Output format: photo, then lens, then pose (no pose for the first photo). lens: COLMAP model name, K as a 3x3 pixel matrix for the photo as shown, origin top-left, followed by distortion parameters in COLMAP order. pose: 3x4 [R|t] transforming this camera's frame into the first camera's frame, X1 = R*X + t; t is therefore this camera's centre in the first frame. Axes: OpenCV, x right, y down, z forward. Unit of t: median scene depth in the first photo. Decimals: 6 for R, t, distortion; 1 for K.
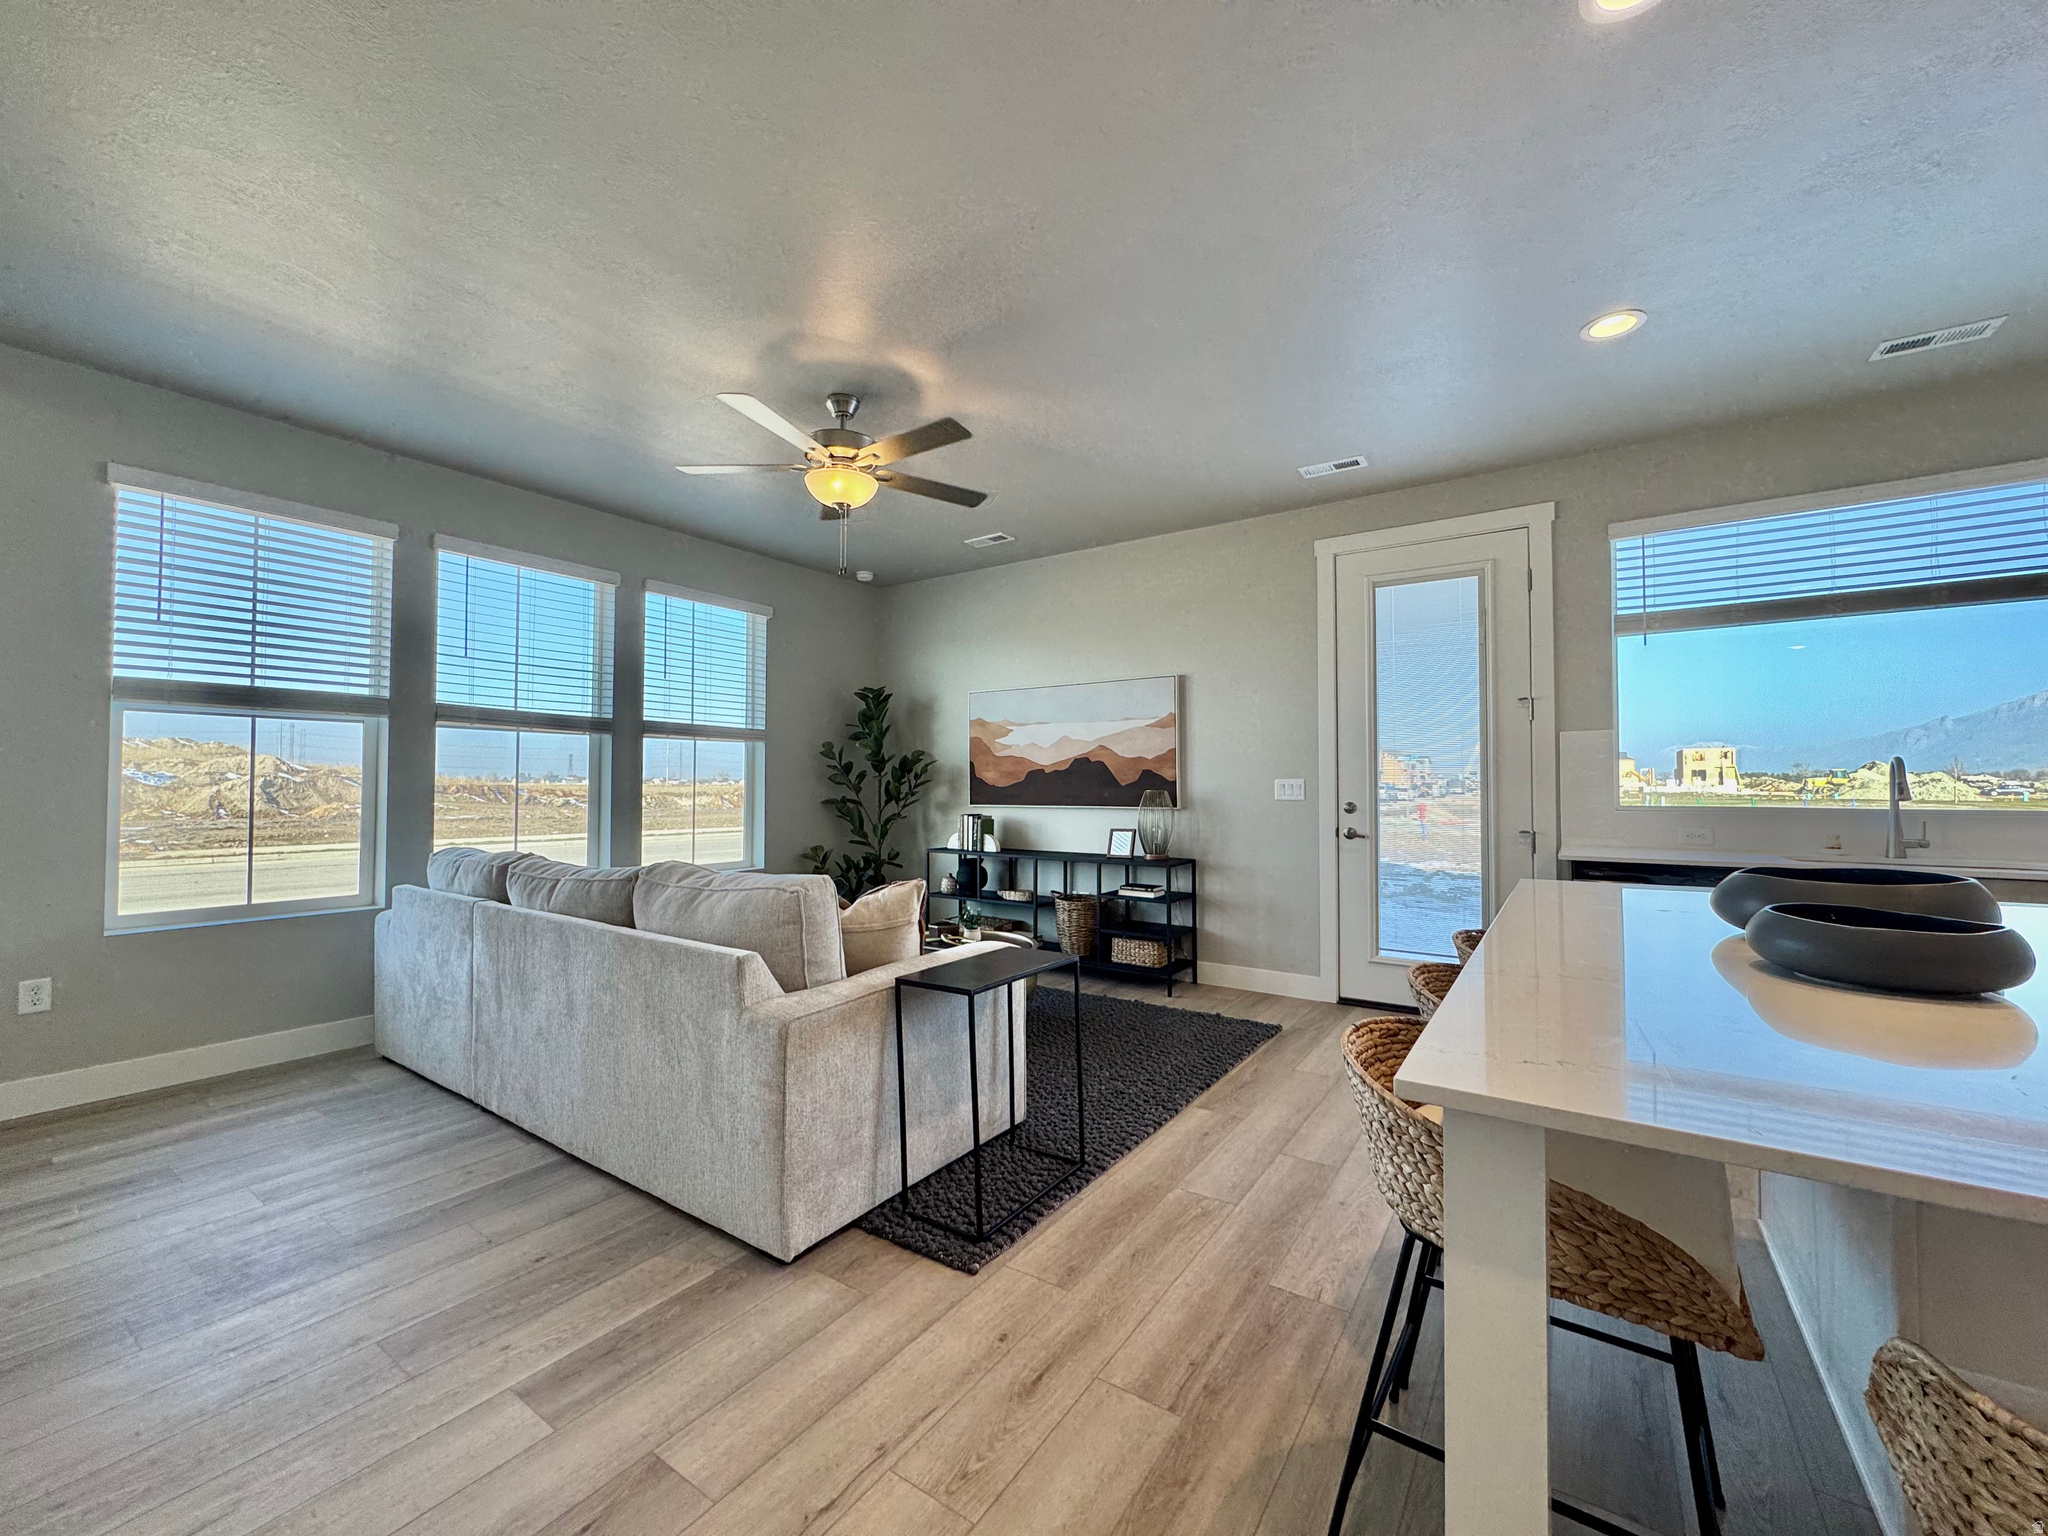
lens RADIAL K [[823.2, 0, 1027.0], [0, 823.2, 763.8], [0, 0, 1]] dist [-0.000056, -0.000346]
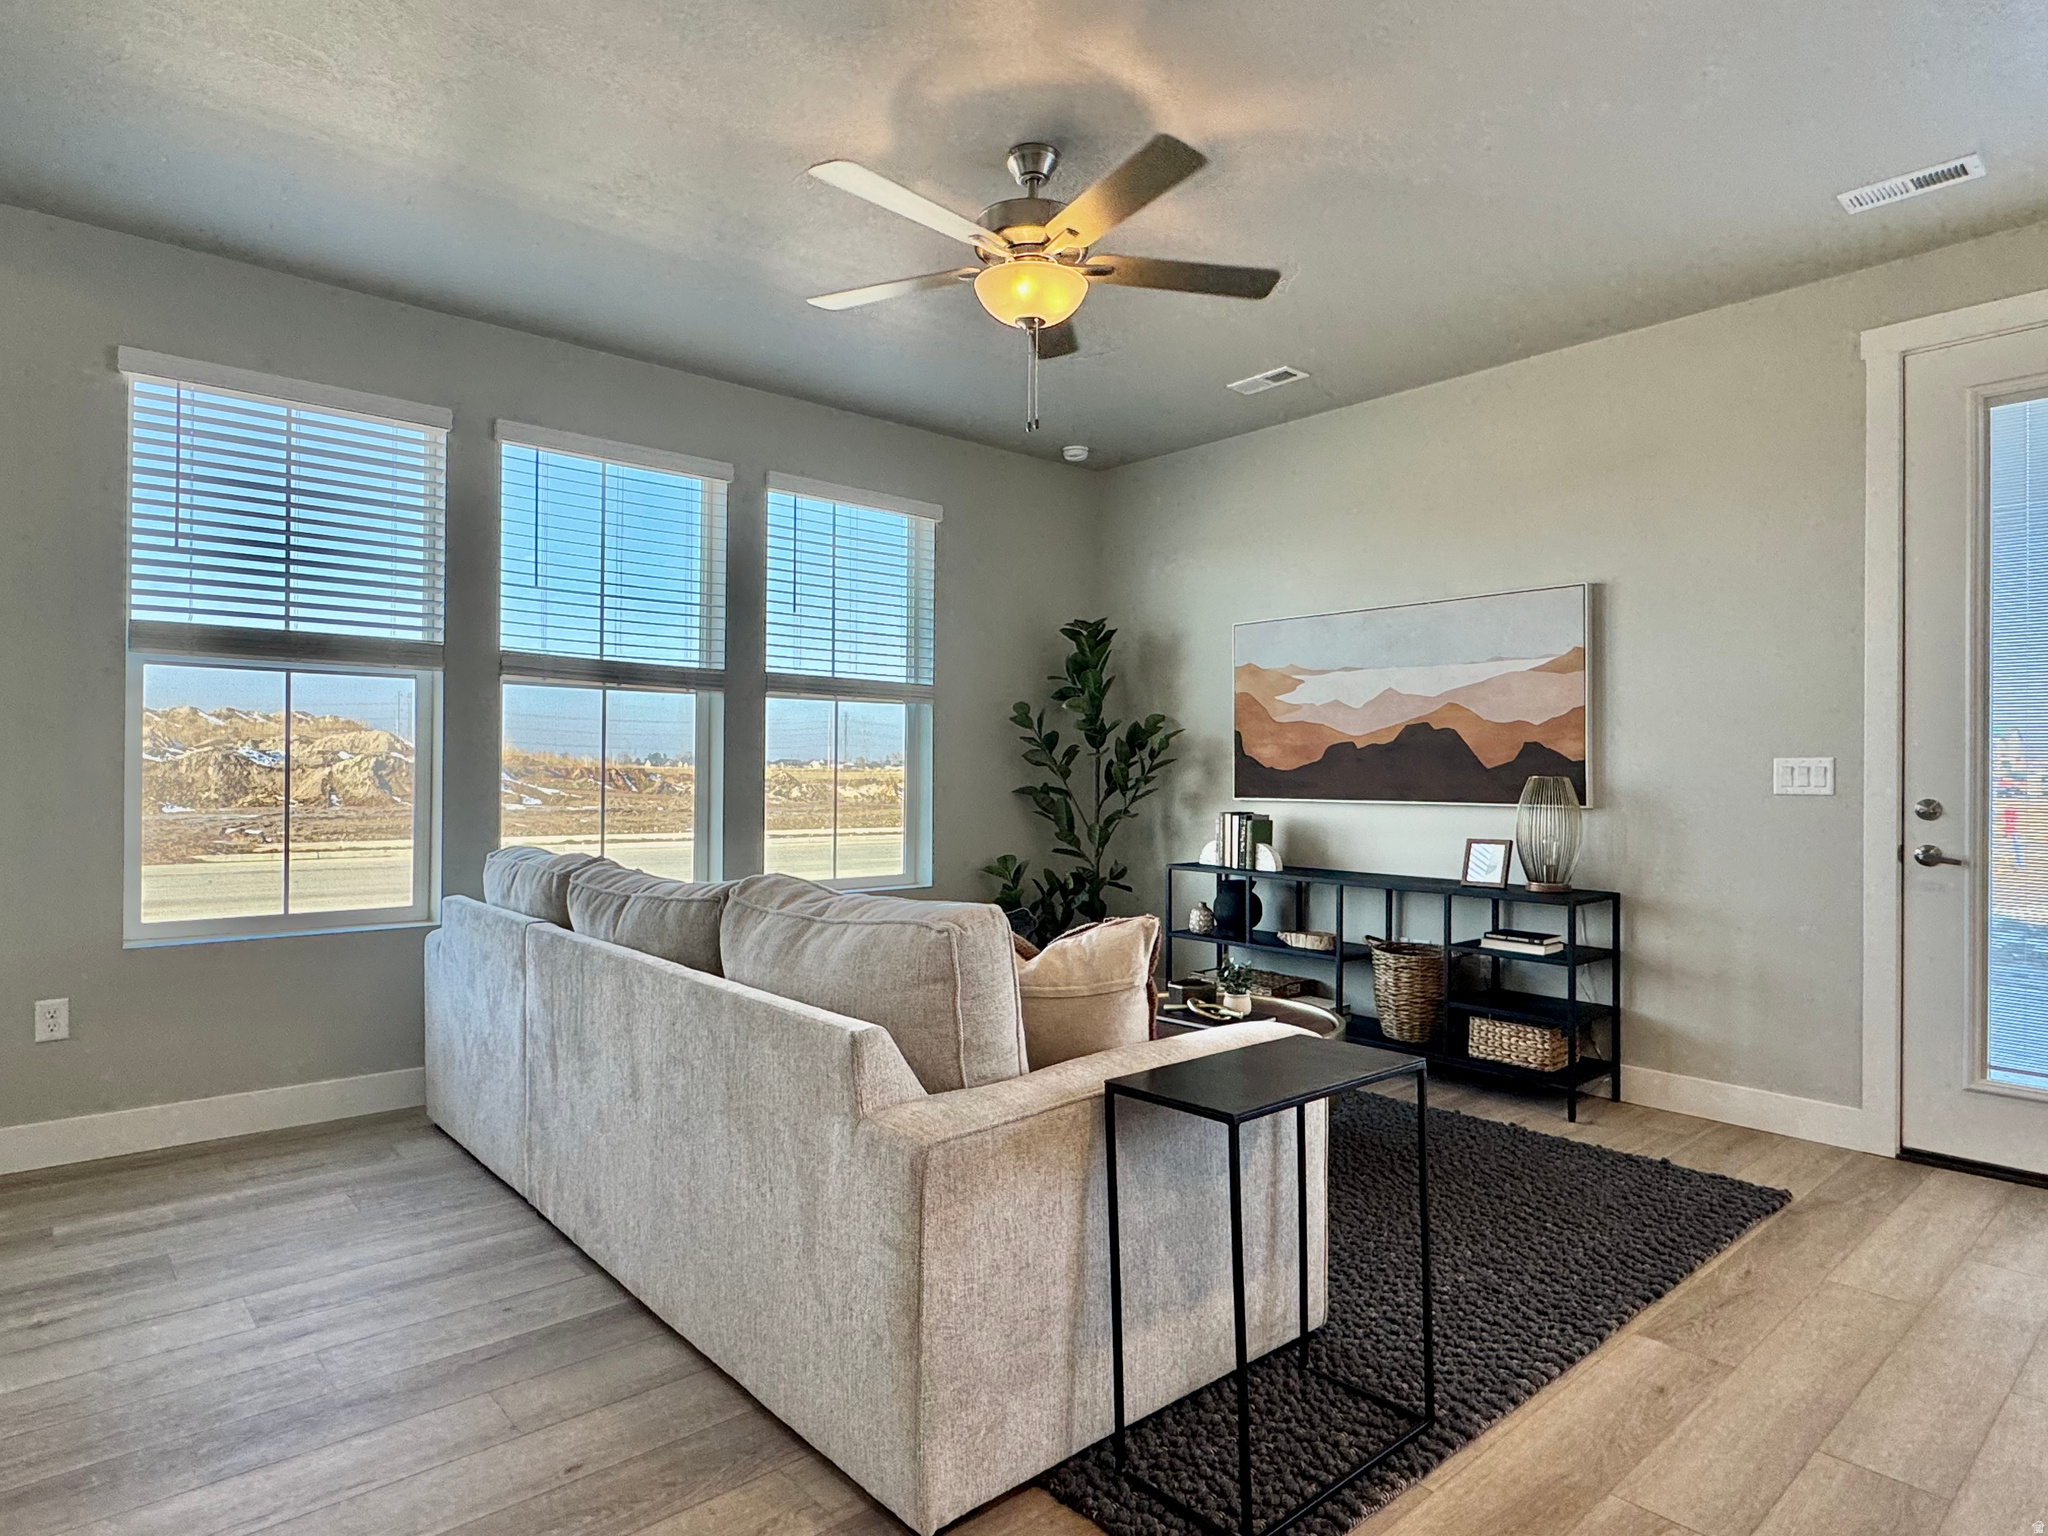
lens RADIAL K [[1171.5, 0, 1024.9], [0, 1171.5, 766.6], [0, 0, 1]] dist [-0.001578, -0.000206]
pose [[0.969486, 0.004757, -0.245099, -0.005751], [0.000495, 0.999772, 0.021362, 0.008756], [0.245145, -0.020831, 0.969263, 0.103752]]
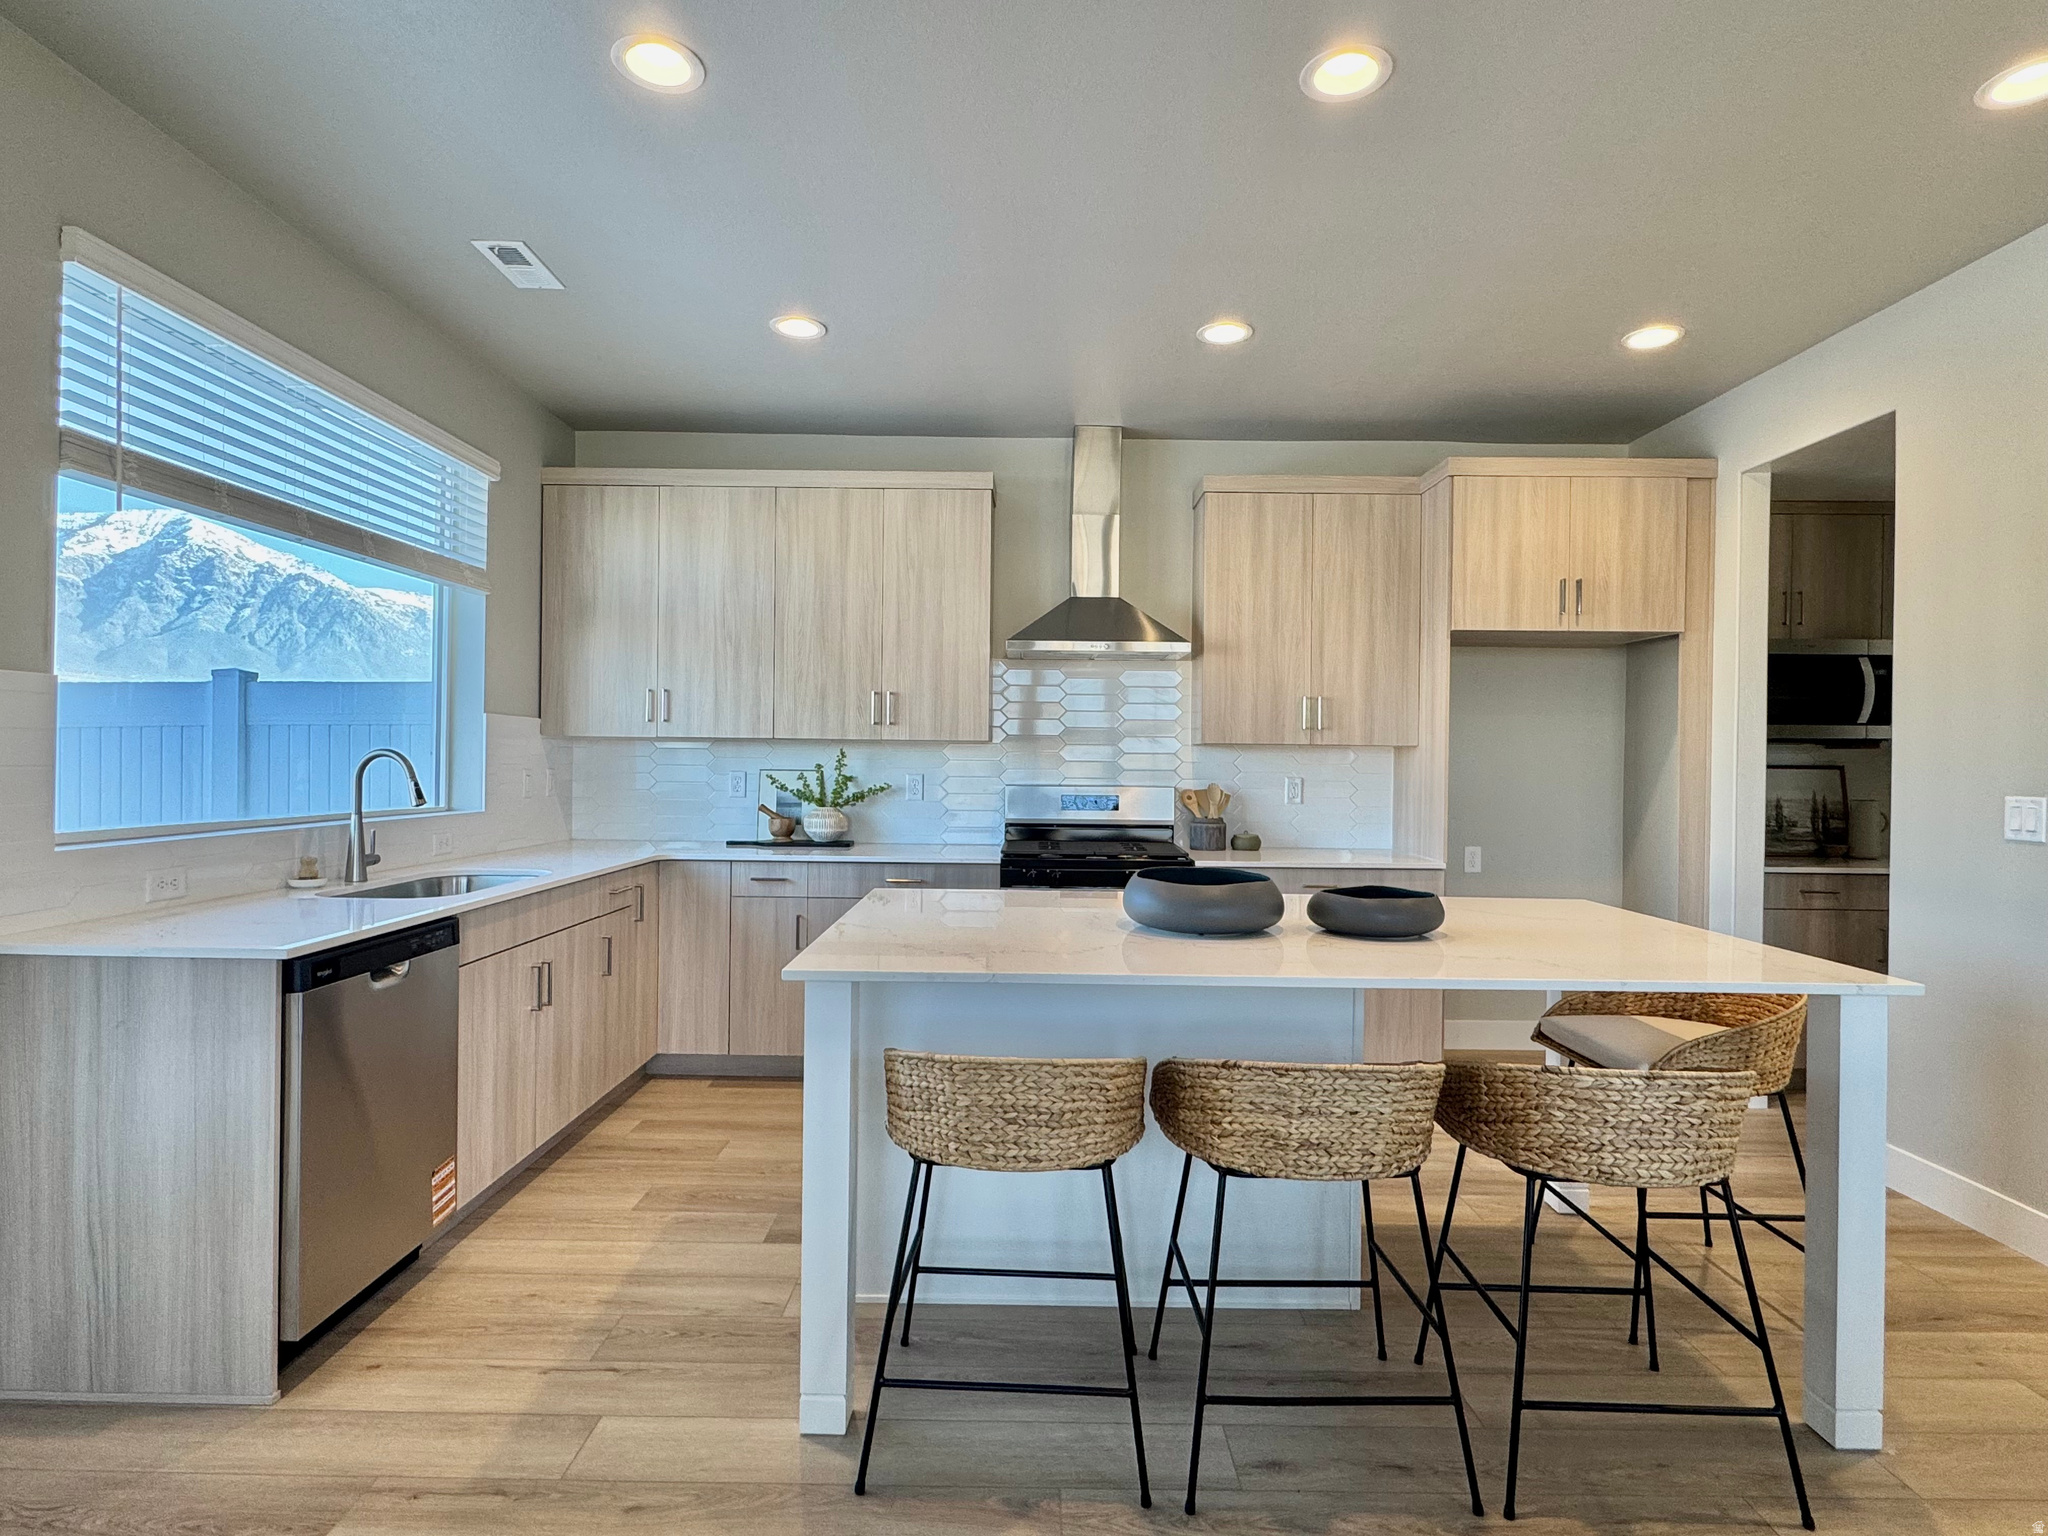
lens RADIAL K [[1074.3, 0, 1027.5], [0, 1074.3, 763.0], [0, 0, 1]] dist [-0.002810, 0.000925]
pose [[-0.568437, -0.010099, 0.822665, -0.093805], [-0.035902, 0.999277, -0.012541, -0.003421], [-0.821943, -0.036664, -0.568388, 0.905469]]
